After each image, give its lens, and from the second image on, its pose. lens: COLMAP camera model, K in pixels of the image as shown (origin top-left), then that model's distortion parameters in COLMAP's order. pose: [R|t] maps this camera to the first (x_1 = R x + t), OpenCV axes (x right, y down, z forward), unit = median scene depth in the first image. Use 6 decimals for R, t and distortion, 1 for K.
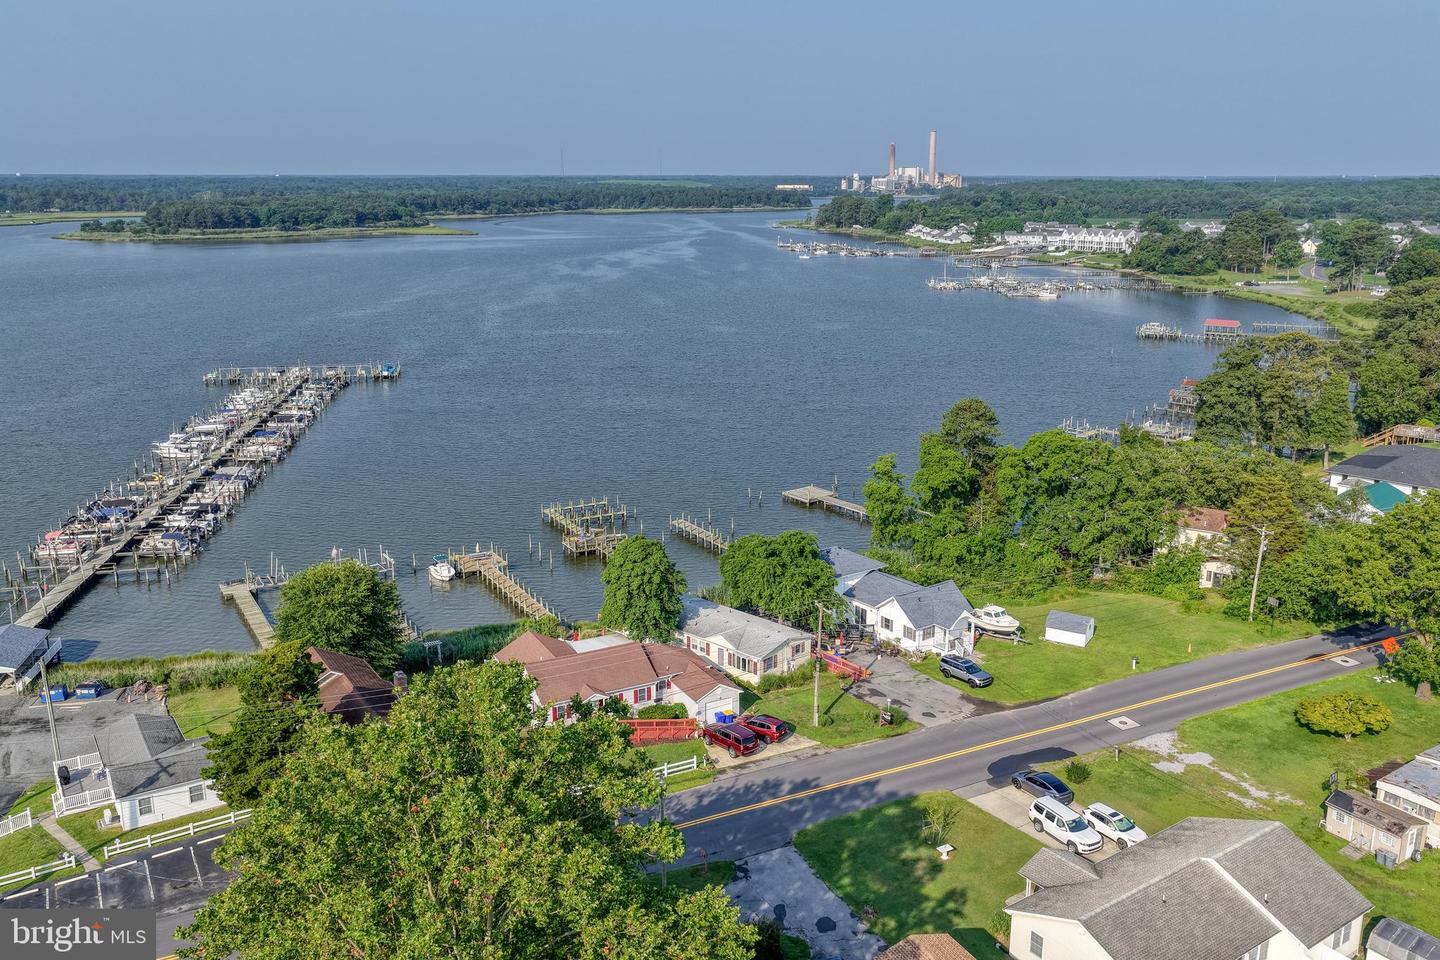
lens RADIAL K [[1214.3, 0, 720.0], [0, 1214.3, 480.0], [0, 0, 1]] dist [-0.011156, 0.035092]
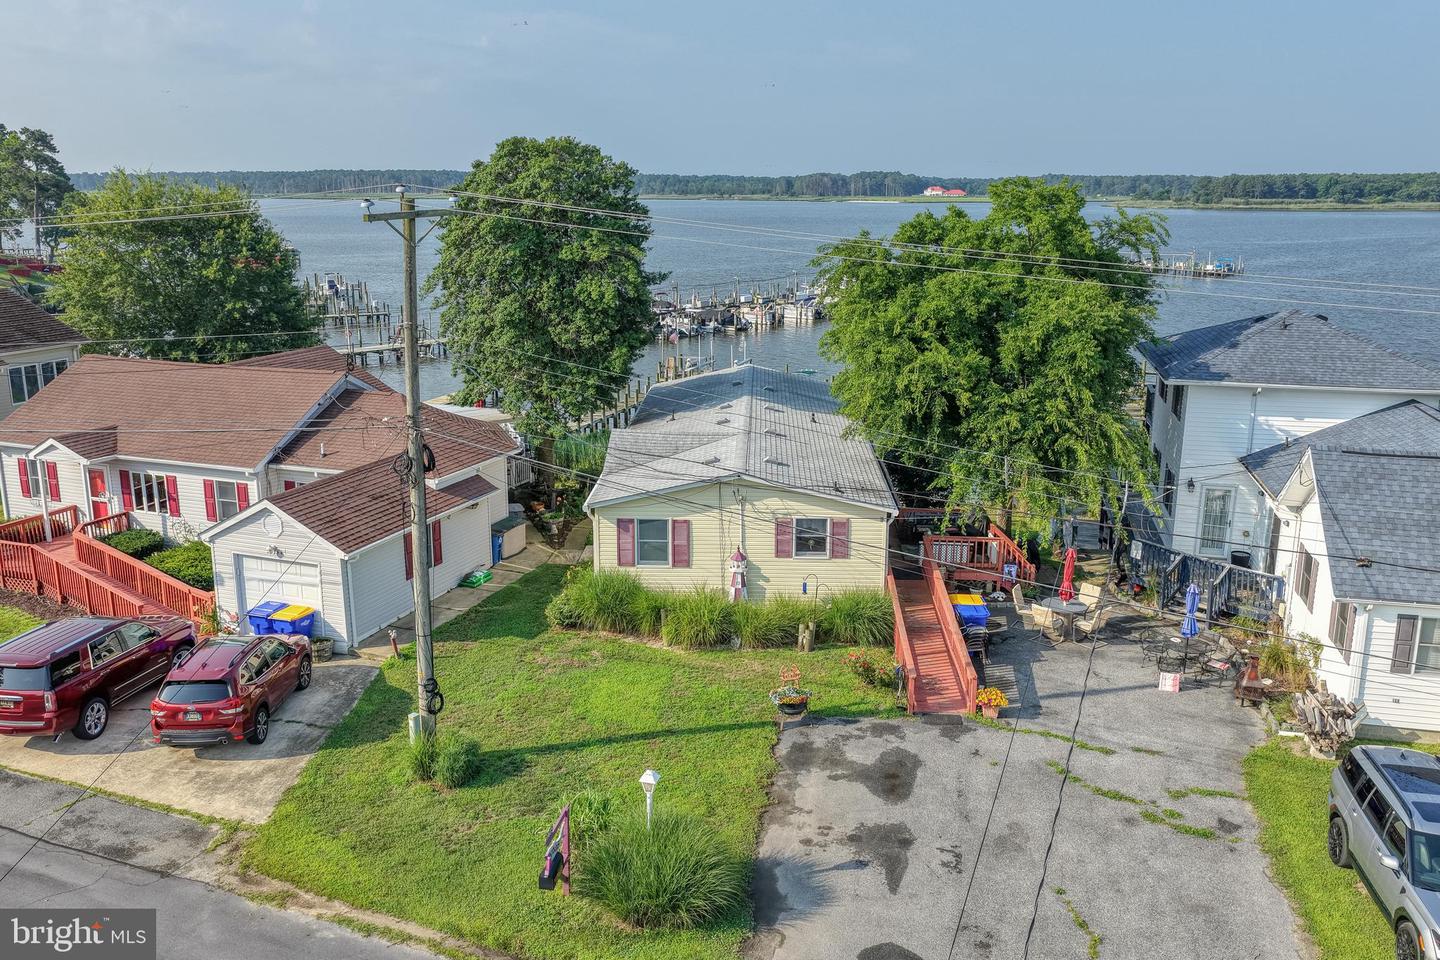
lens RADIAL K [[1214.3, 0, 720.0], [0, 1214.3, 480.0], [0, 0, 1]] dist [-0.011156, 0.035092]
pose [[0.649778, 0.179646, -0.738590, 0.232985], [-0.190968, 0.979087, 0.070137, 0.104720], [0.735744, 0.095474, 0.670496, 0.751670]]
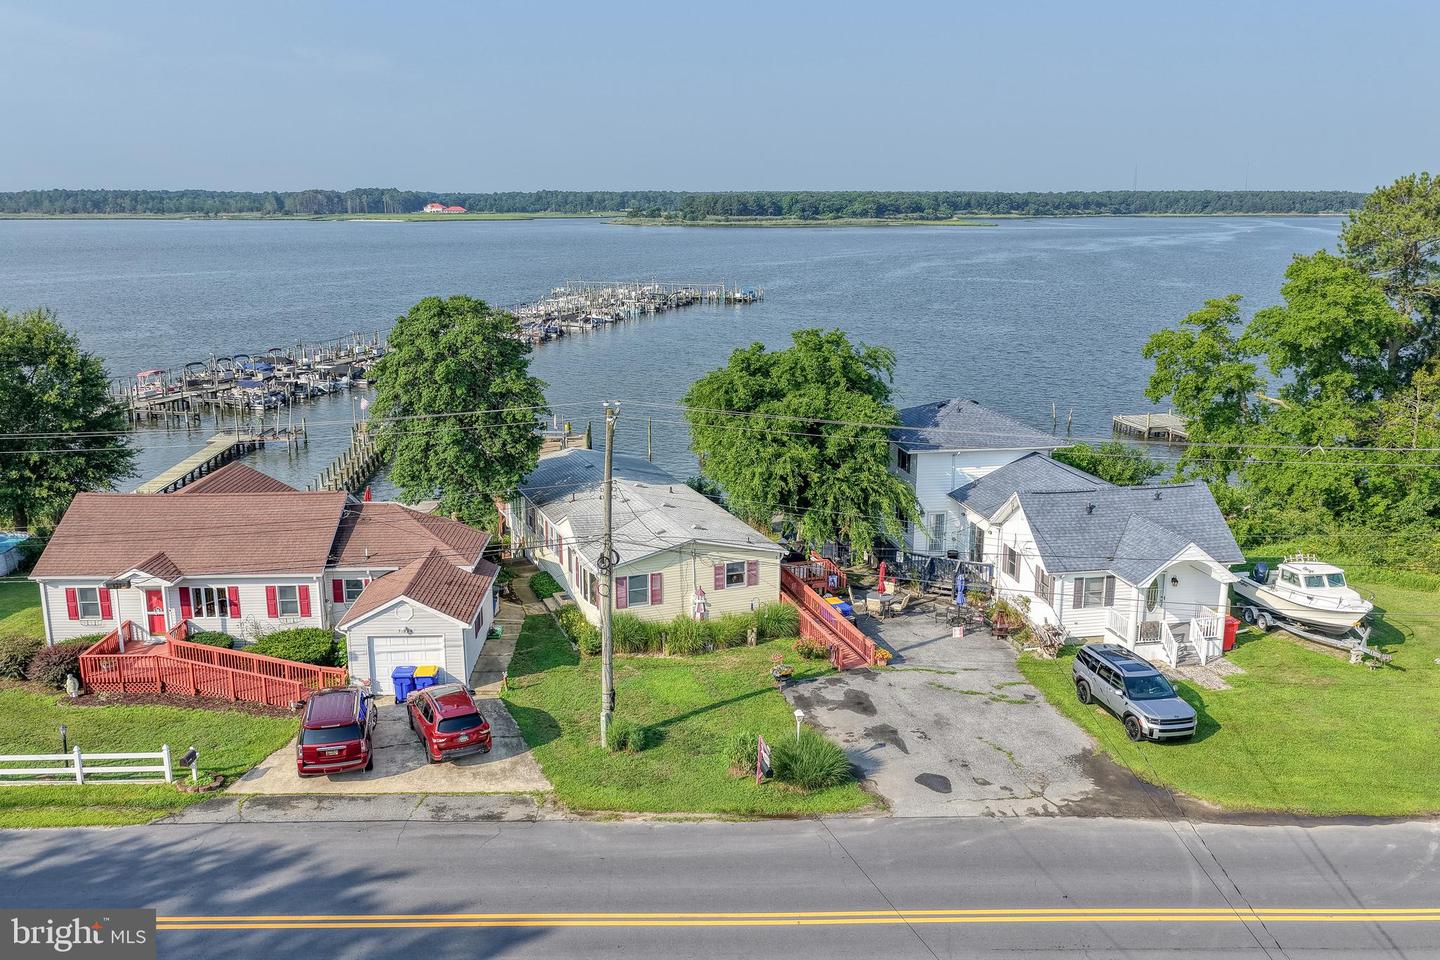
lens RADIAL K [[1214.3, 0, 720.0], [0, 1214.3, 480.0], [0, 0, 1]] dist [-0.011156, 0.035092]
pose [[0.897332, 0.098898, -0.430132, 0.223030], [-0.108781, 0.994064, 0.001624, 0.099905], [0.427740, 0.045332, 0.902764, 0.575615]]
